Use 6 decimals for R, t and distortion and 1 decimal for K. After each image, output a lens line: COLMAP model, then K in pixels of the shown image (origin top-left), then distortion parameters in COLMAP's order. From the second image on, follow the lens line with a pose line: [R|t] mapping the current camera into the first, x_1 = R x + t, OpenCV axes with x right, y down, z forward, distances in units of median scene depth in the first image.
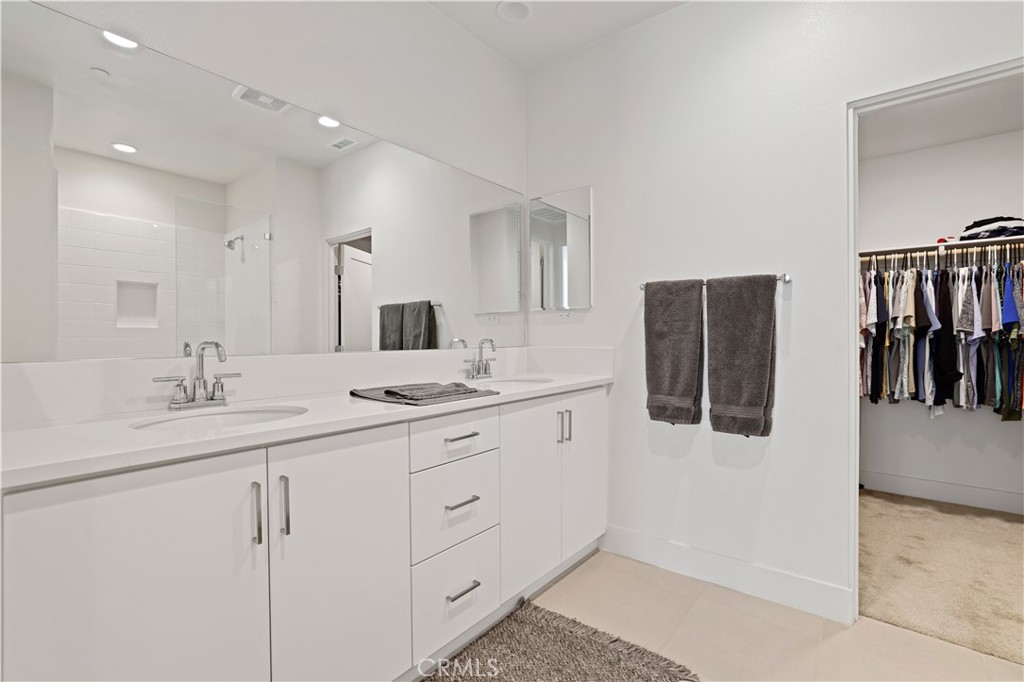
lens RADIAL K [[455.1, 0, 504.6], [0, 455.1, 338.4], [0, 0, 1]] dist [-0.029361, 0.010147]
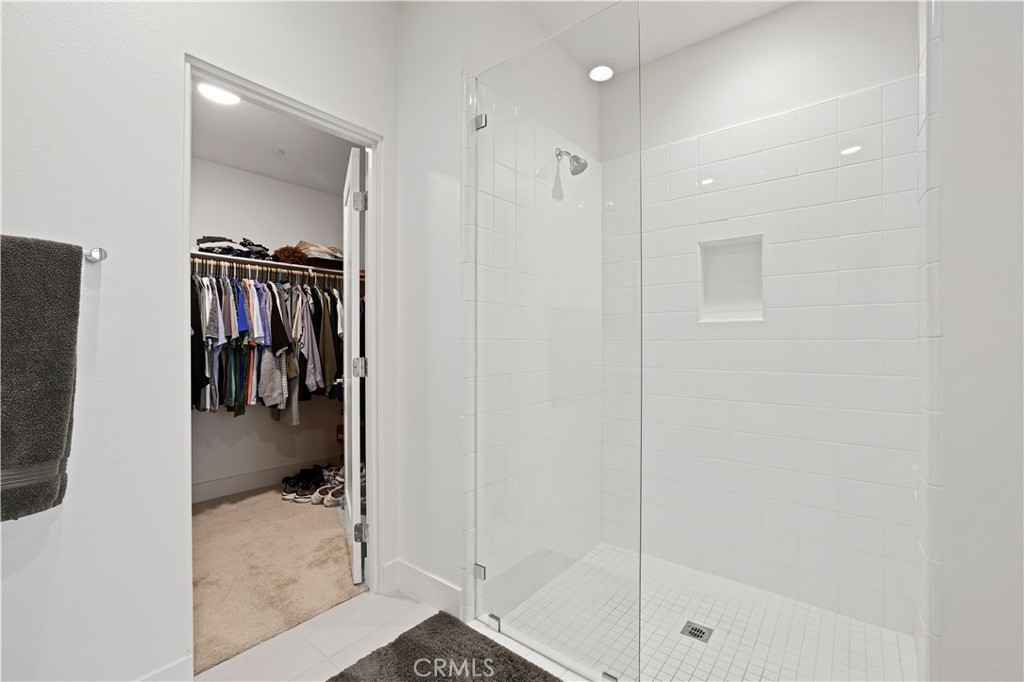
lens RADIAL K [[445.4, 0, 520.4], [0, 445.4, 344.1], [0, 0, 1]] dist [-0.028328, 0.010781]
pose [[-0.006012, -0.002716, 0.999978, -0.015671], [0.002716, 0.999993, 0.002732, -0.002461], [-0.999978, 0.002733, -0.006005, 0.281897]]
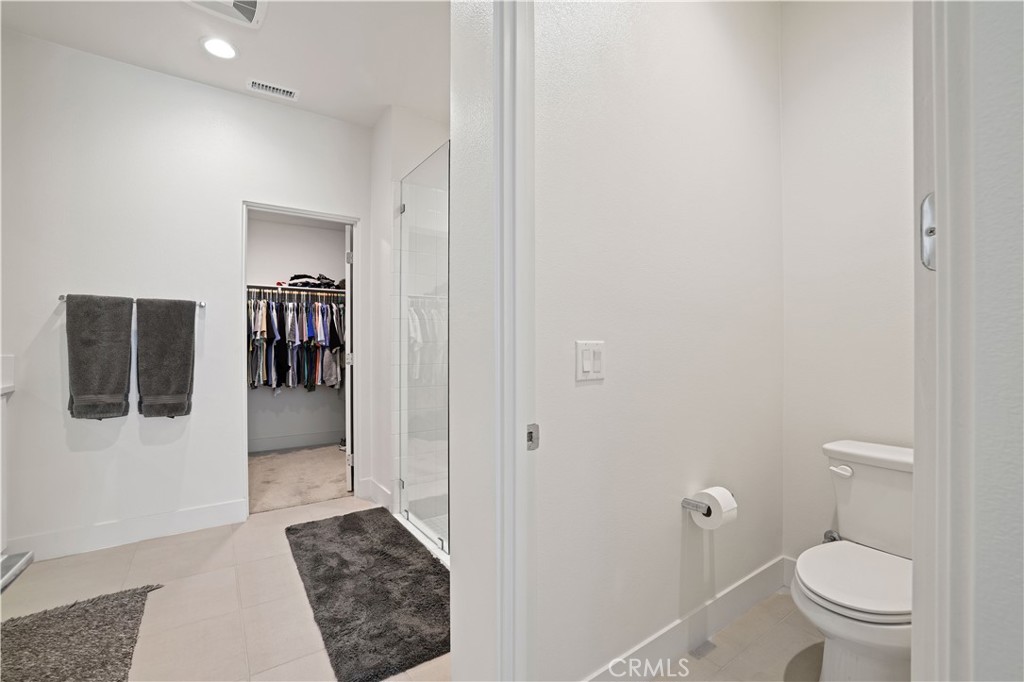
lens RADIAL K [[445.4, 0, 515.8], [0, 445.4, 347.6], [0, 0, 1]] dist [-0.028328, 0.010781]
pose [[0.273065, -0.005293, 0.961981, -0.351716], [0.001848, 0.999986, 0.004978, 0.001364], [-0.961994, 0.000418, 0.273071, -0.276537]]
